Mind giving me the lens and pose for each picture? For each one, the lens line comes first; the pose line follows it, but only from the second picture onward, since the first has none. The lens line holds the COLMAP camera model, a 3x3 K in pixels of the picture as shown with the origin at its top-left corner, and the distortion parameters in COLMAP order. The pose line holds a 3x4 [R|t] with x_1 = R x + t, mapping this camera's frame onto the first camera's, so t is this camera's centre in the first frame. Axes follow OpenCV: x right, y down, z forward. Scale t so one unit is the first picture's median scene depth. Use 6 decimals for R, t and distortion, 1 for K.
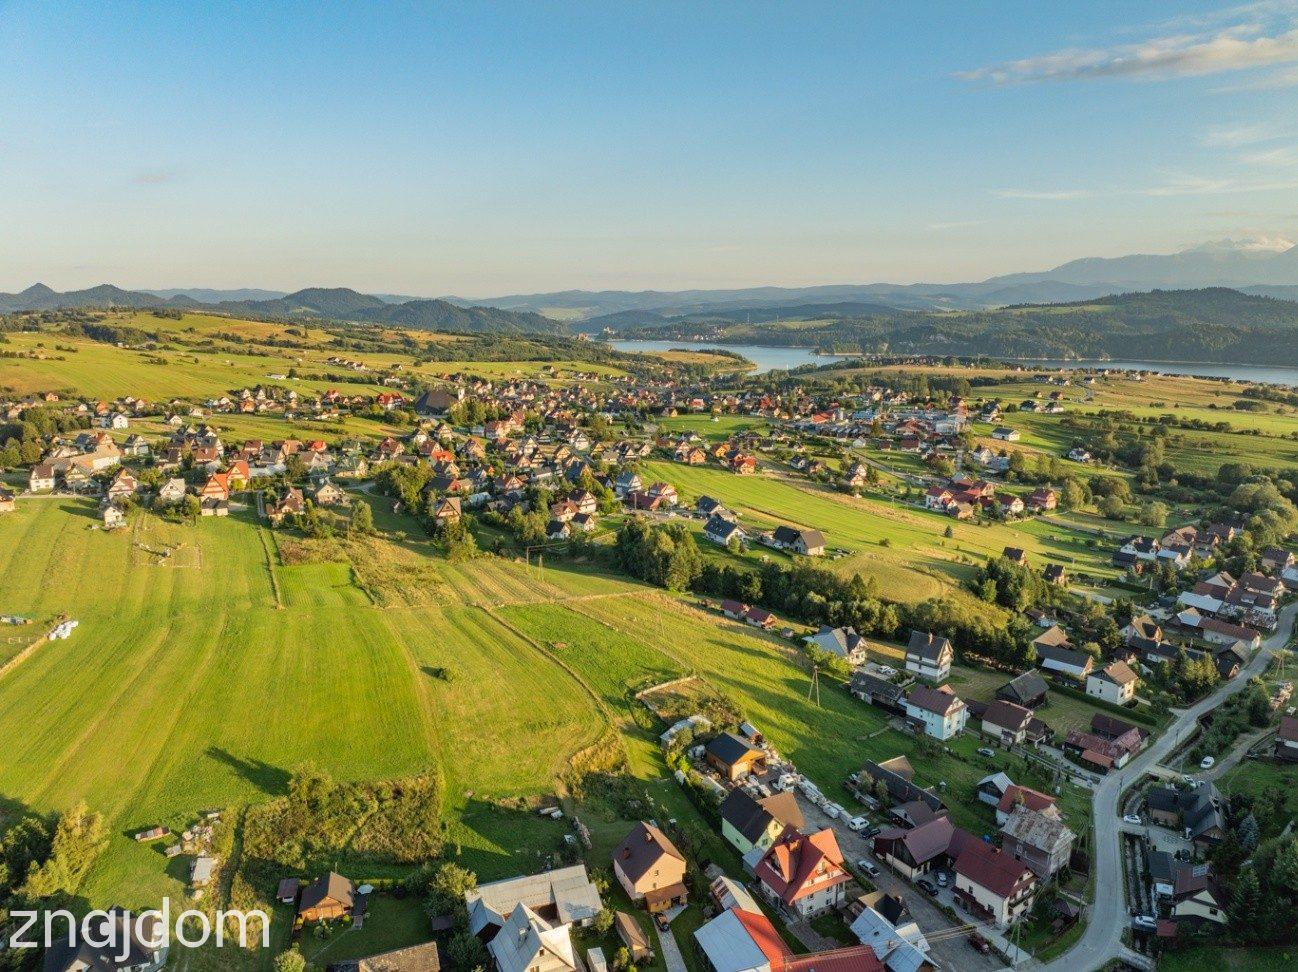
lens RADIAL K [[911.2, 0, 653.6], [0, 911.2, 489.6], [0, 0, 1]] dist [-0.030185, -0.006629]
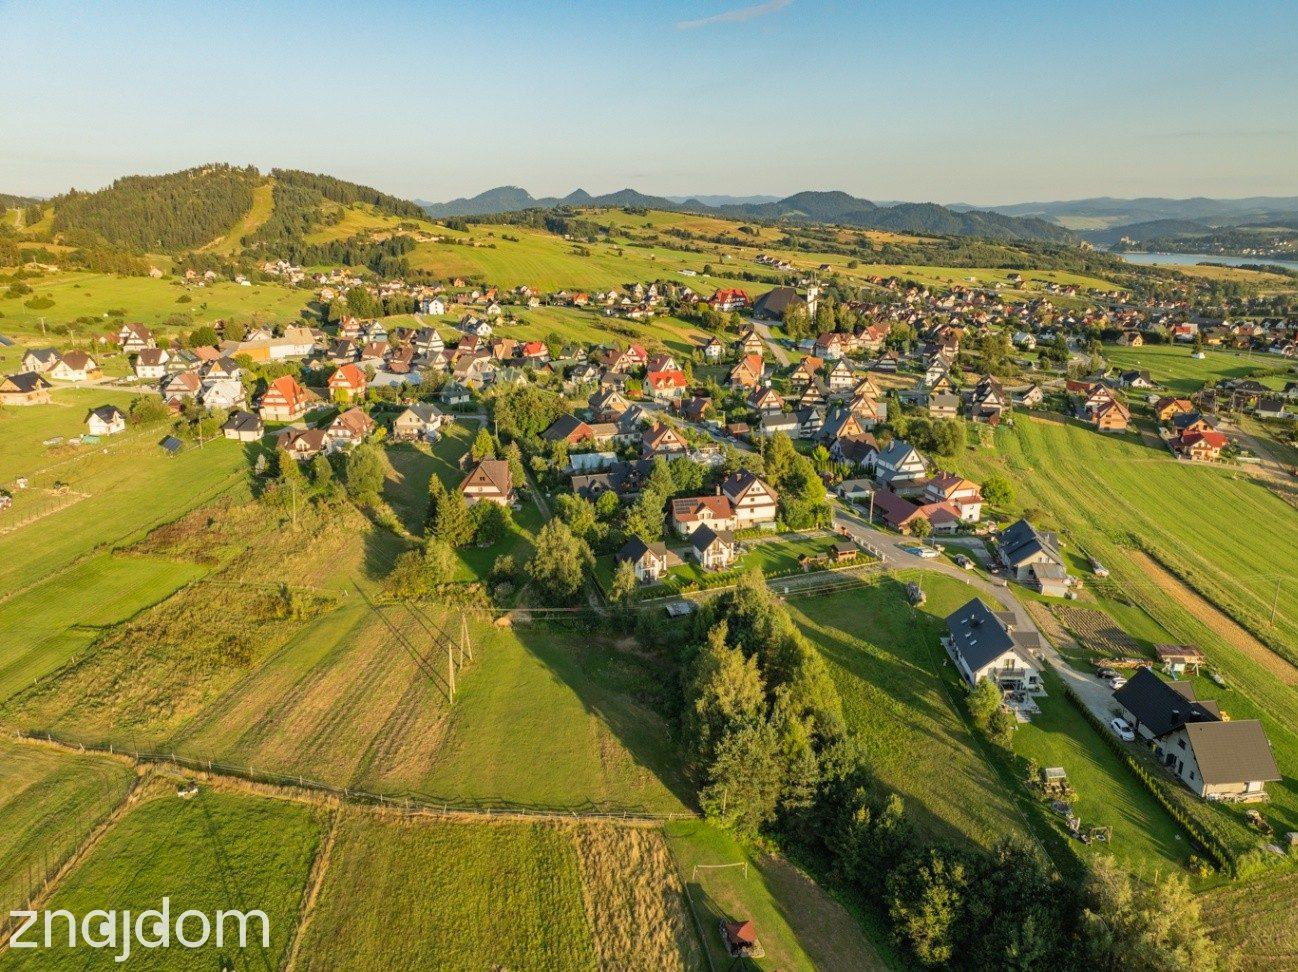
lens RADIAL K [[913.6, 0, 653.8], [0, 913.6, 486.1], [0, 0, 1]] dist [-0.038596, 0.002945]
pose [[0.861920, 0.143441, -0.486331, 0.052957], [-0.098708, 0.988268, 0.116545, -0.020471], [0.497343, -0.052448, 0.865967, 0.238098]]
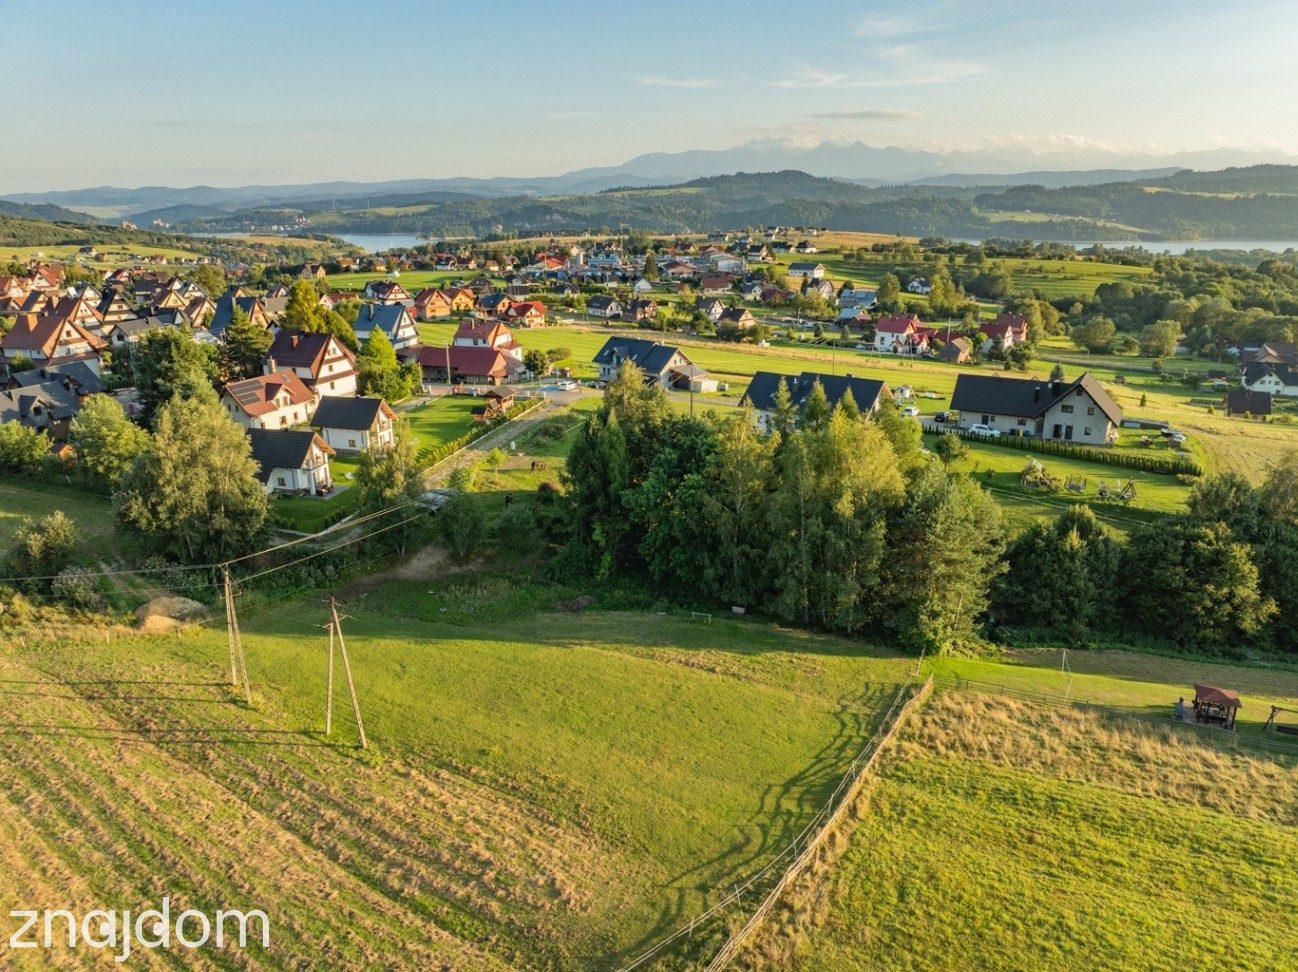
lens RADIAL K [[913.6, 0, 653.8], [0, 913.6, 486.1], [0, 0, 1]] dist [-0.038596, 0.002945]
pose [[0.903437, -0.129488, 0.408698, -0.047560], [0.087624, 0.988944, 0.119634, 0.011653], [-0.419670, -0.072270, 0.904795, 0.284979]]
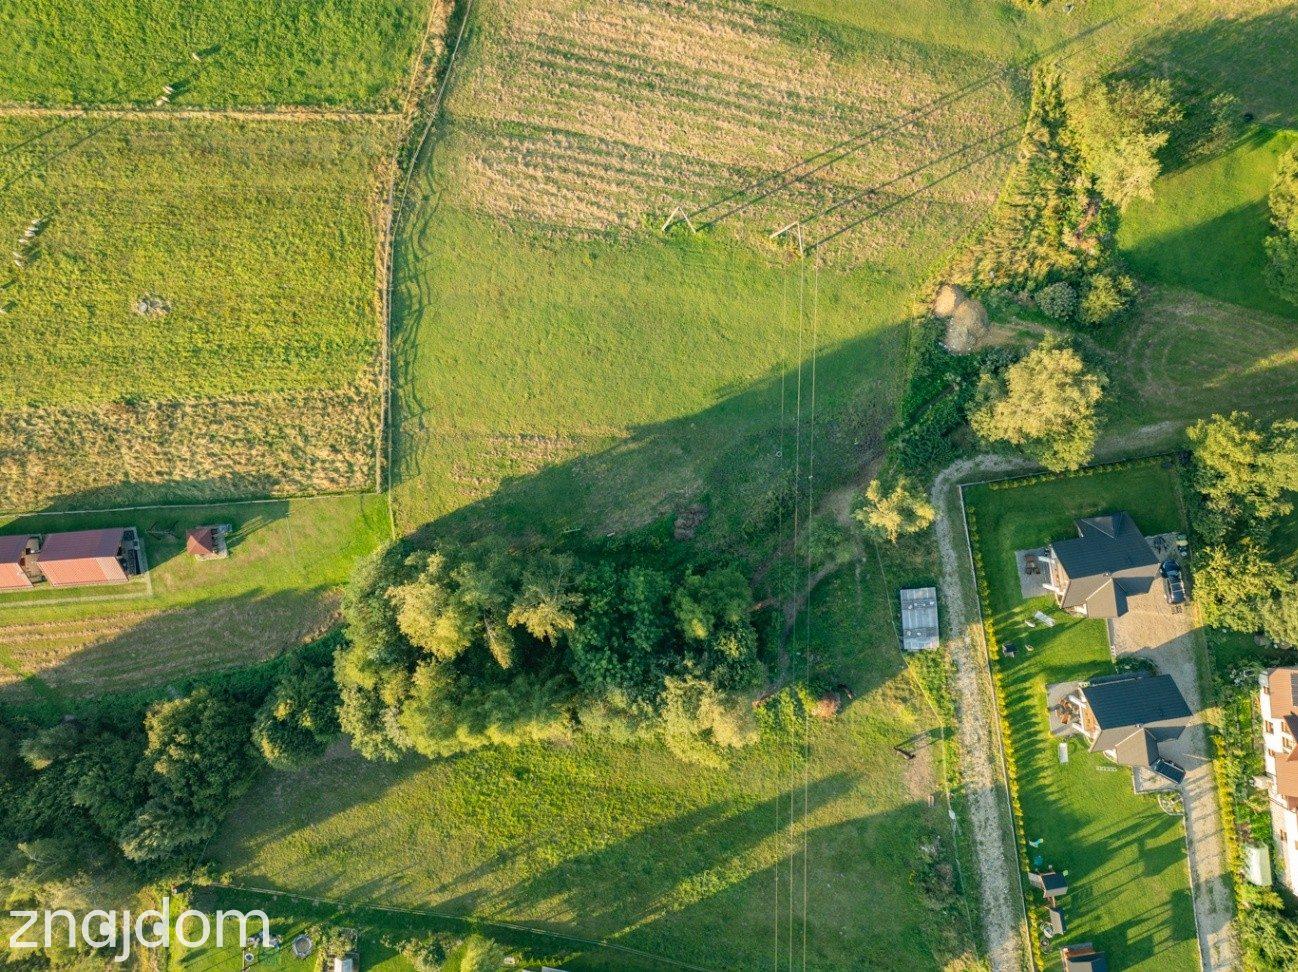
lens RADIAL K [[913.6, 0, 653.8], [0, 913.6, 486.1], [0, 0, 1]] dist [-0.038596, 0.002945]
pose [[-0.627755, 0.777865, 0.029136, -0.022331], [-0.143532, -0.152459, 0.977832, -0.069133], [0.765063, 0.609657, 0.207355, 0.343659]]
